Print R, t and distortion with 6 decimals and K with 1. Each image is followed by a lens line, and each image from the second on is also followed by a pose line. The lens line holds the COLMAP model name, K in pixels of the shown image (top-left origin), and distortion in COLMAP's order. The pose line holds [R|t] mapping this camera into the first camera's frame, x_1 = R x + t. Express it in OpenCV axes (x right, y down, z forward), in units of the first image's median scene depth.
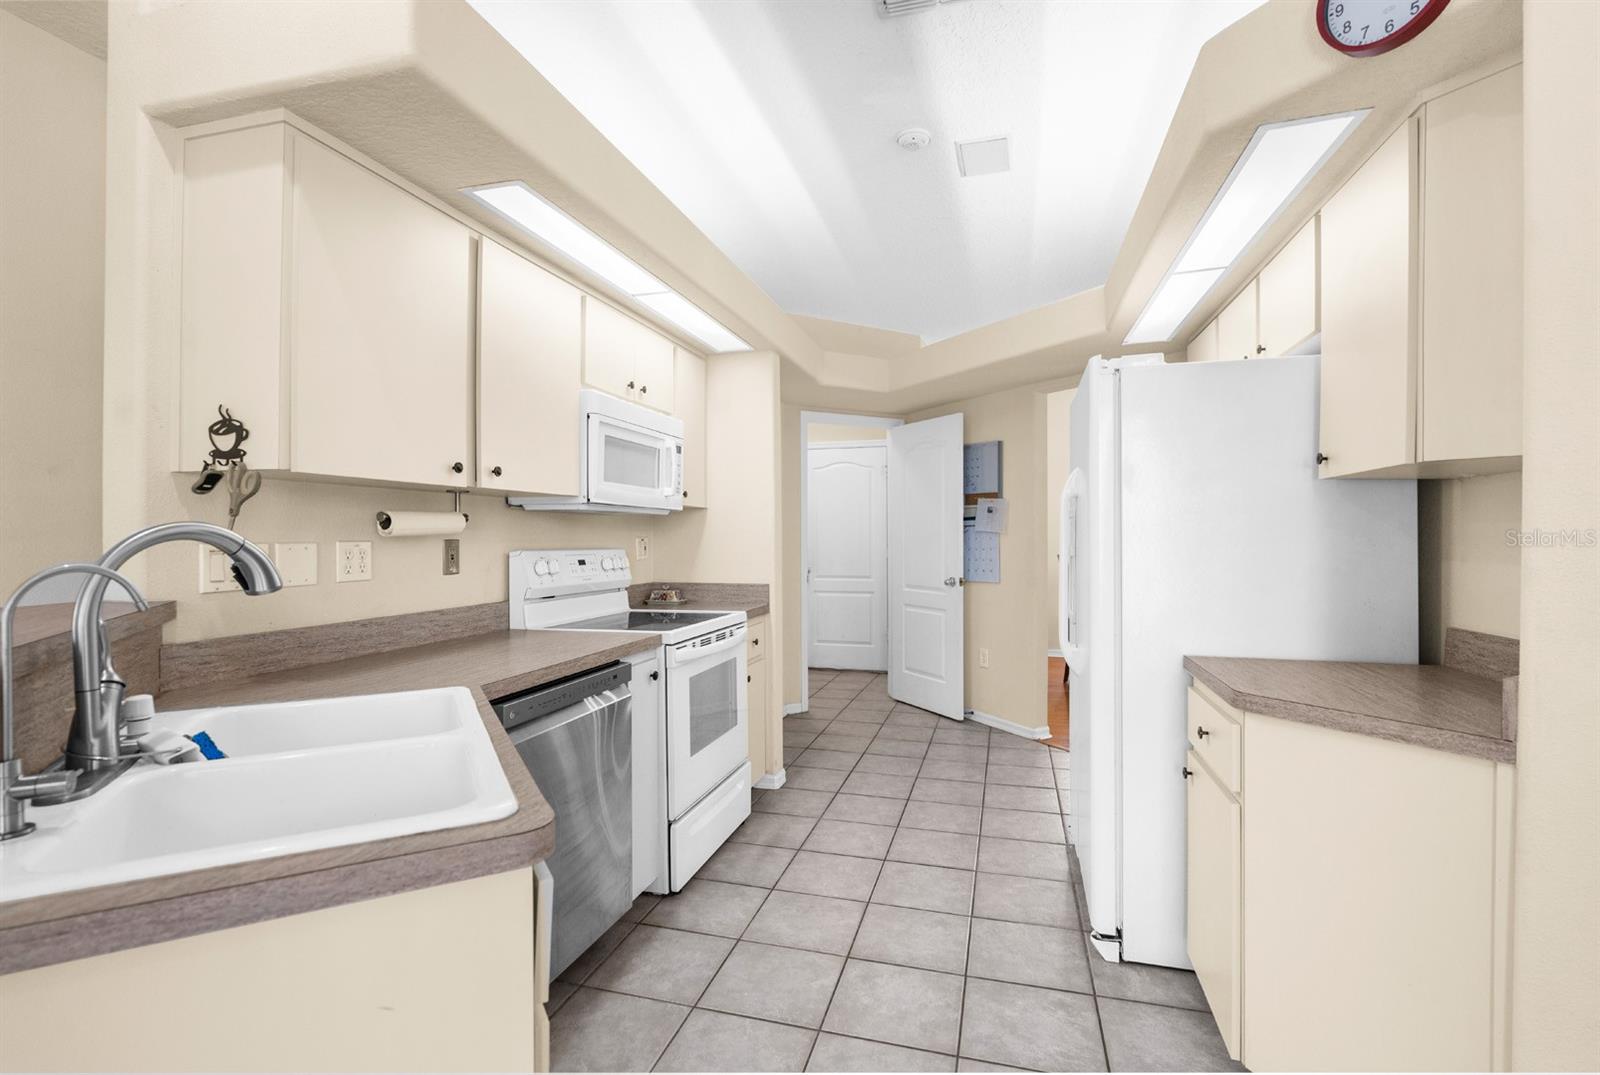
lens RADIAL K [[733.1, 0, 798.0], [0, 733.1, 542.5], [0, 0, 1]] dist [-0.000057, -0.000016]
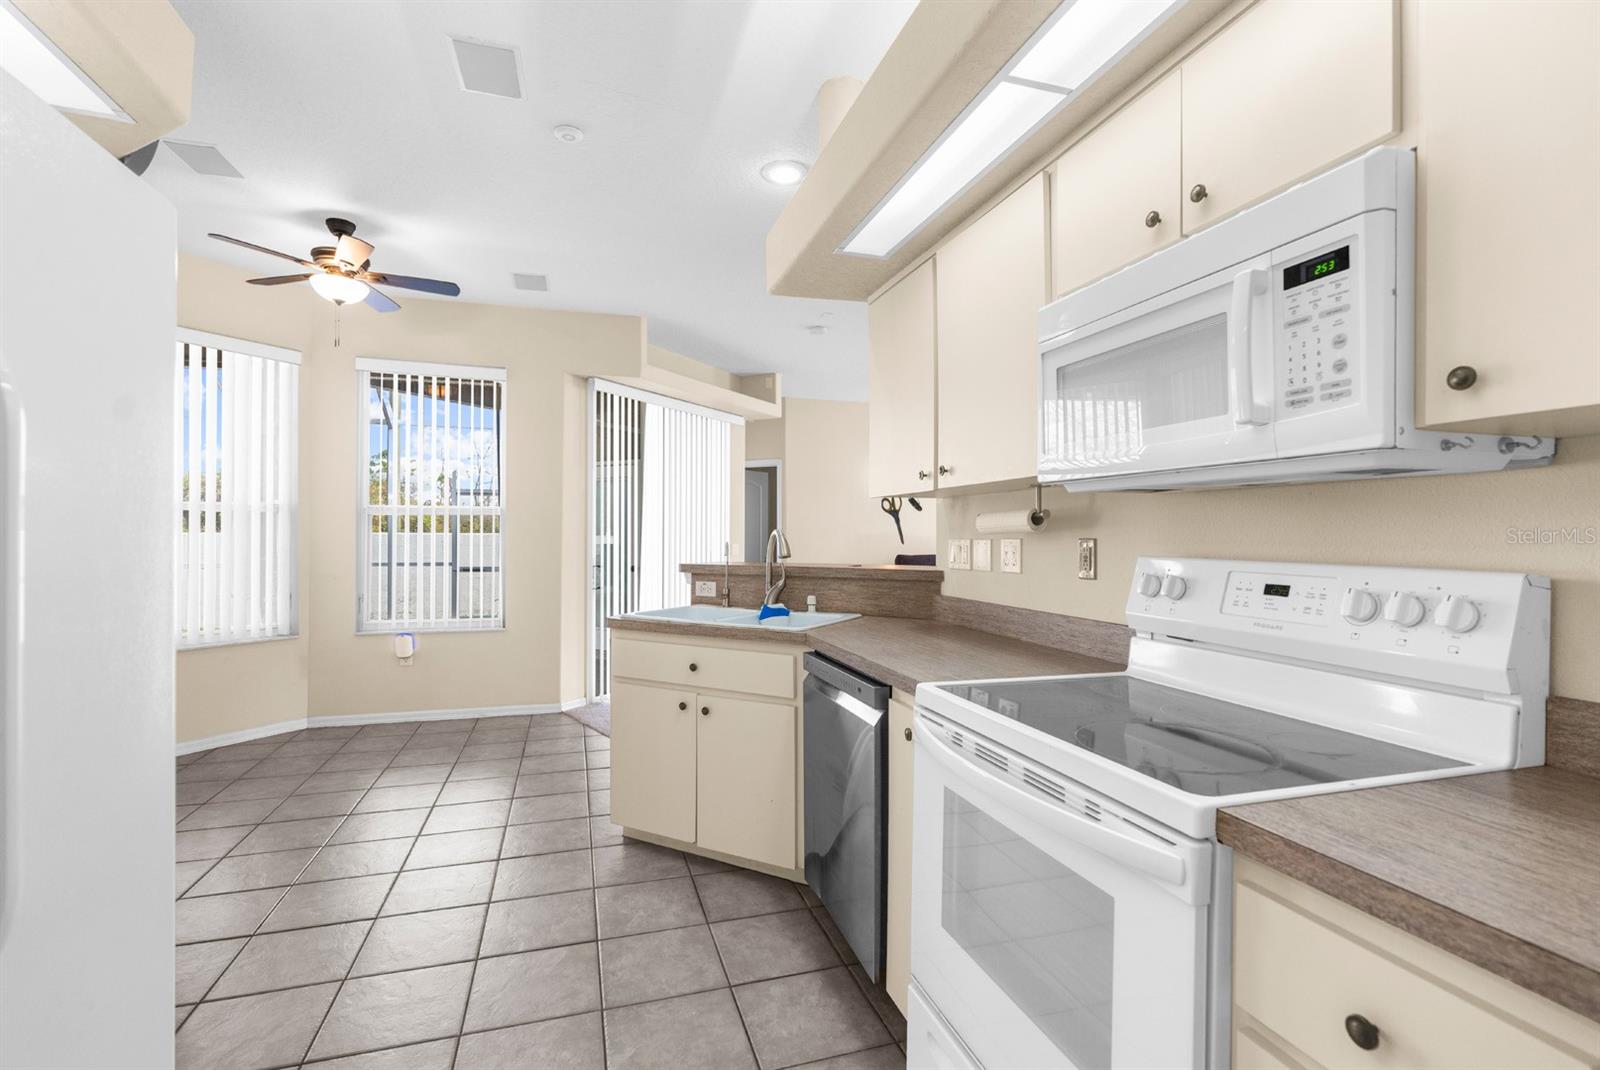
lens RADIAL K [[733.8, 0, 801.6], [0, 733.8, 533.2], [0, 0, 1]] dist [0.000639, 0.000228]
pose [[-0.834780, 0.003077, -0.550575, 0.321323], [-0.000175, 0.999983, 0.005855, -0.017540], [0.550584, 0.004984, -0.834765, 1.780382]]
